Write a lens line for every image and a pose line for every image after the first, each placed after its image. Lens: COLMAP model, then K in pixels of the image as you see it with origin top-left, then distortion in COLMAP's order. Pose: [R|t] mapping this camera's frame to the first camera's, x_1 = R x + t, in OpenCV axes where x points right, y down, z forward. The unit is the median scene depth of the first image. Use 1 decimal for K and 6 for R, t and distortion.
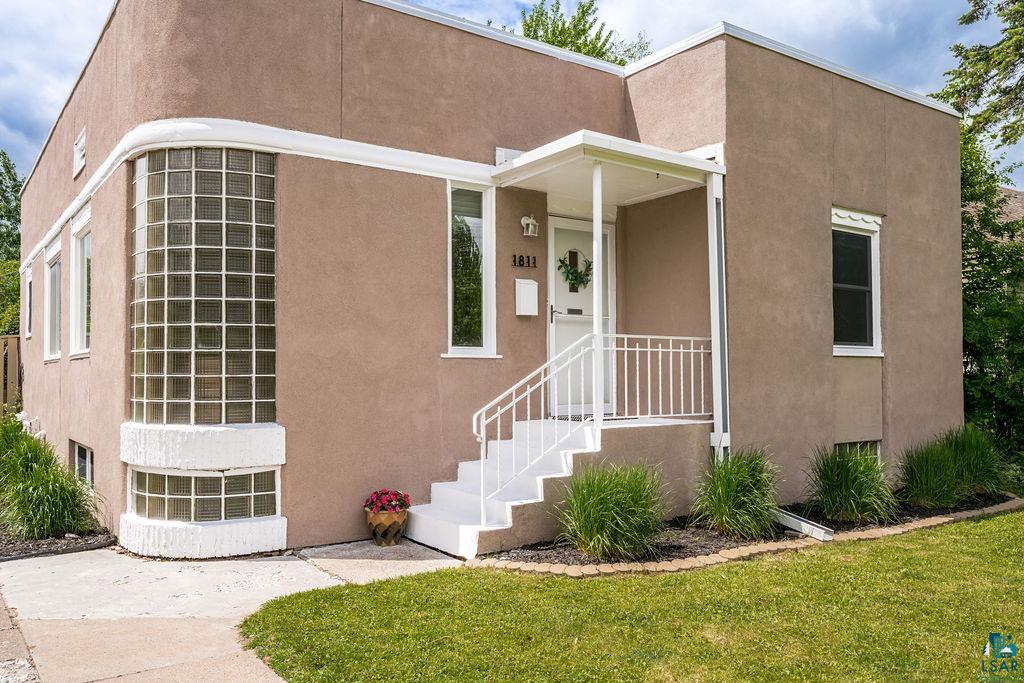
lens RADIAL K [[811.6, 0, 513.4], [0, 811.6, 350.0], [0, 0, 1]] dist [0.002734, 0.000718]
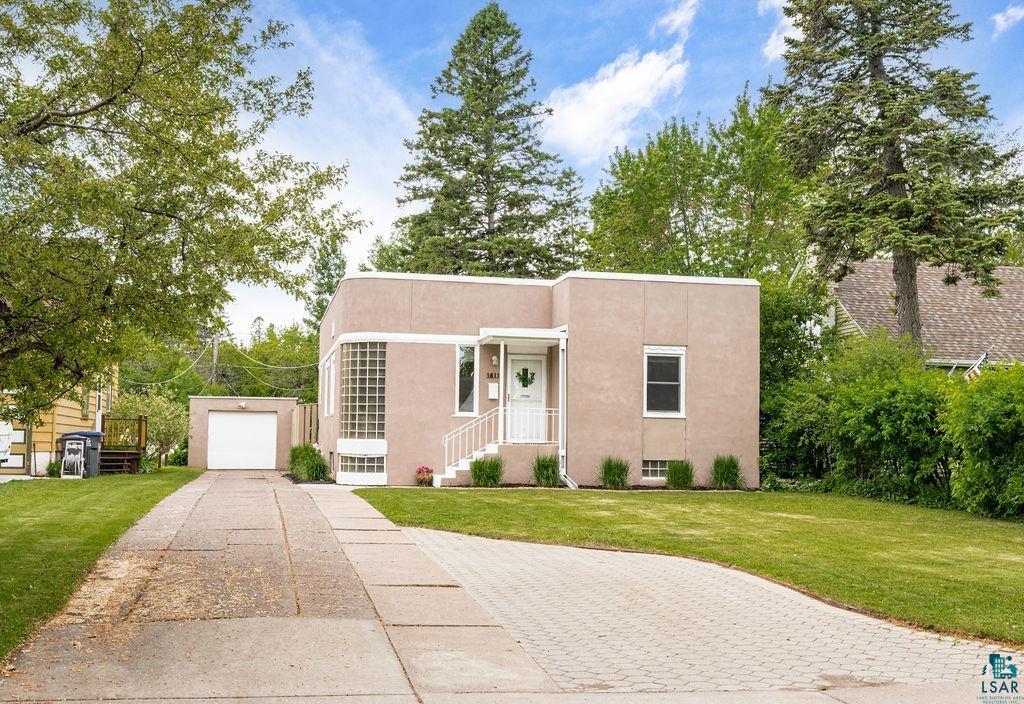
lens RADIAL K [[1202.3, 0, 511.7], [0, 1202.3, 350.6], [0, 0, 1]] dist [-0.016237, 0.000000]
pose [[0.913196, -0.014404, -0.407267, 1.518079], [-0.005086, 0.998895, -0.046731, -0.020050], [0.407490, 0.044746, 0.912113, -2.200717]]
